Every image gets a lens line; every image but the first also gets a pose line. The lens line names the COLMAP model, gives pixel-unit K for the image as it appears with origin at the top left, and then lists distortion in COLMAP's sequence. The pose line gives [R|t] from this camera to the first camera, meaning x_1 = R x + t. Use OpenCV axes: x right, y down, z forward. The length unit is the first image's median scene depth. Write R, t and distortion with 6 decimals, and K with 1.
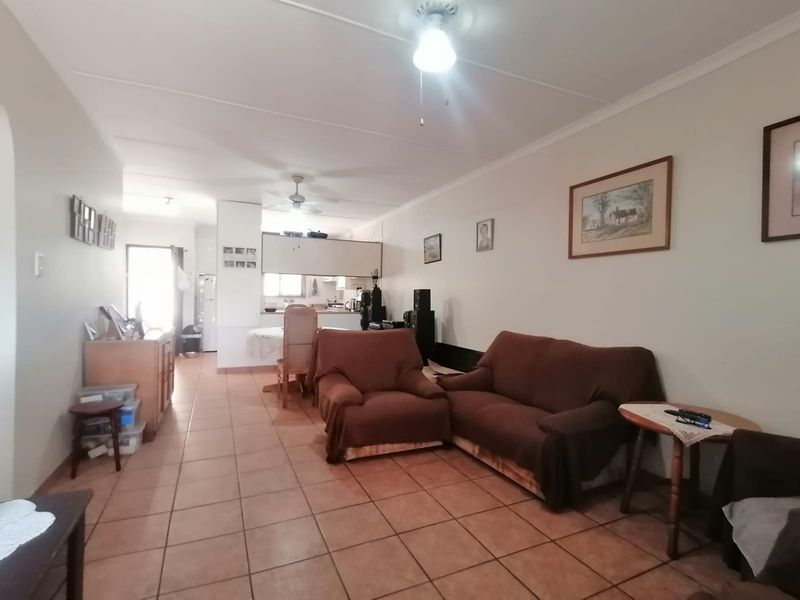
lens RADIAL K [[397.8, 0, 403.8], [0, 397.8, 301.4], [0, 0, 1]] dist [0.046514, -0.034198]
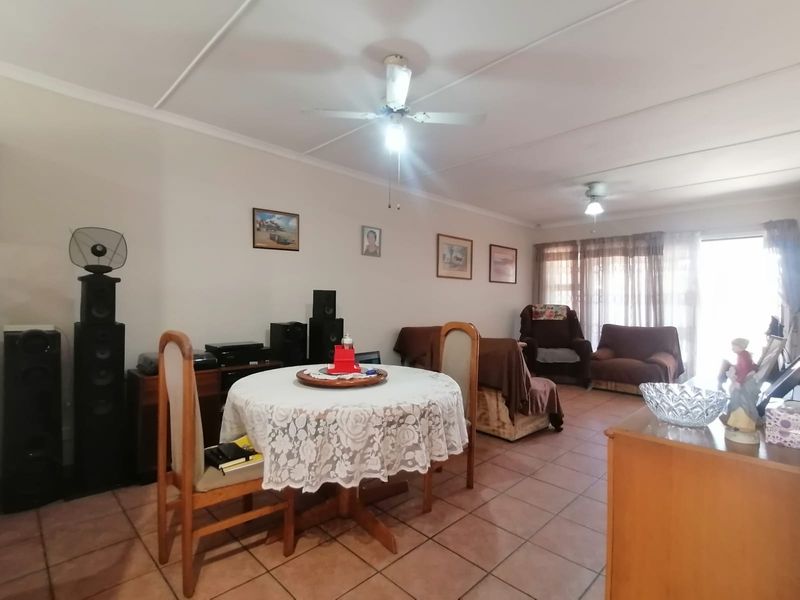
lens RADIAL K [[397.8, 0, 403.8], [0, 397.8, 301.4], [0, 0, 1]] dist [0.046514, -0.034198]
pose [[-0.347118, -0.020789, 0.937591, -0.824549], [-0.005956, 0.999783, 0.019963, -0.029201], [-0.937802, 0.001346, -0.347167, 1.301171]]
